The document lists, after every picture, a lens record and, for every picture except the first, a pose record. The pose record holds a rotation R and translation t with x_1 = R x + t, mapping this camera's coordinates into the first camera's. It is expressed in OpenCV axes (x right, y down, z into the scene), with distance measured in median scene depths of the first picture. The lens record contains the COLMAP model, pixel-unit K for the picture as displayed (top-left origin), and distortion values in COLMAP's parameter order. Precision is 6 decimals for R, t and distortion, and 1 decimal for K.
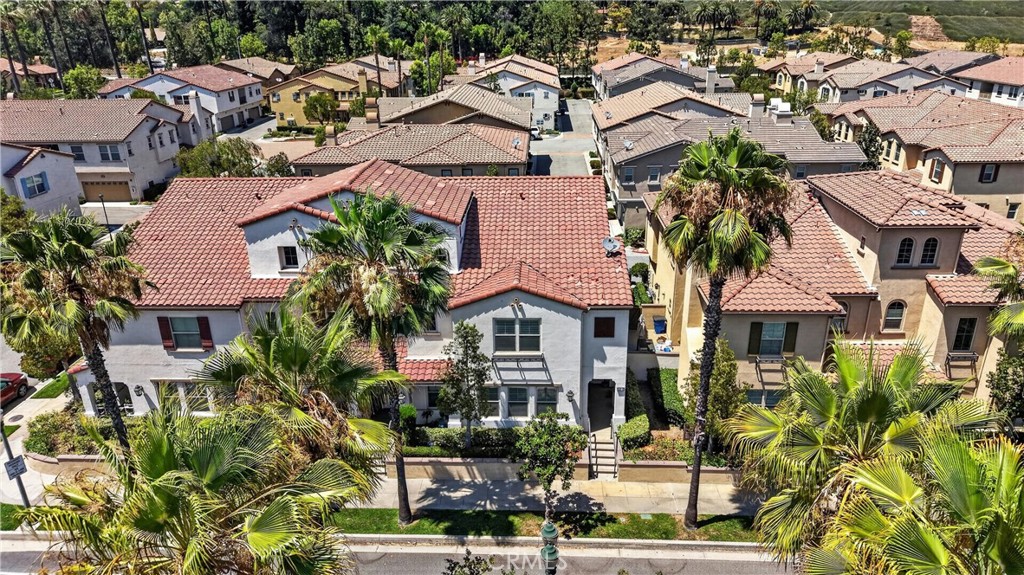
lens RADIAL K [[684.3, 0, 513.0], [0, 684.3, 288.5], [0, 0, 1]] dist [0.019931, -0.016451]
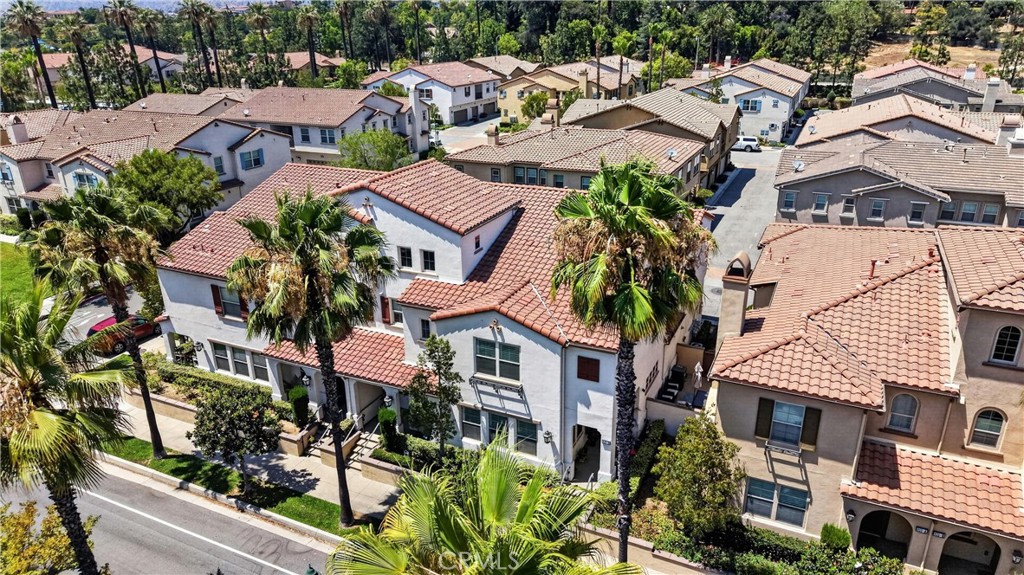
lens RADIAL K [[684.3, 0, 511.7], [0, 684.3, 291.5], [0, 0, 1]] dist [0.019931, -0.016451]
pose [[0.920638, 0.147701, -0.361401, 0.142621], [-0.146672, 0.988717, 0.030446, -0.022353], [0.361820, 0.024978, 0.931913, 0.057845]]
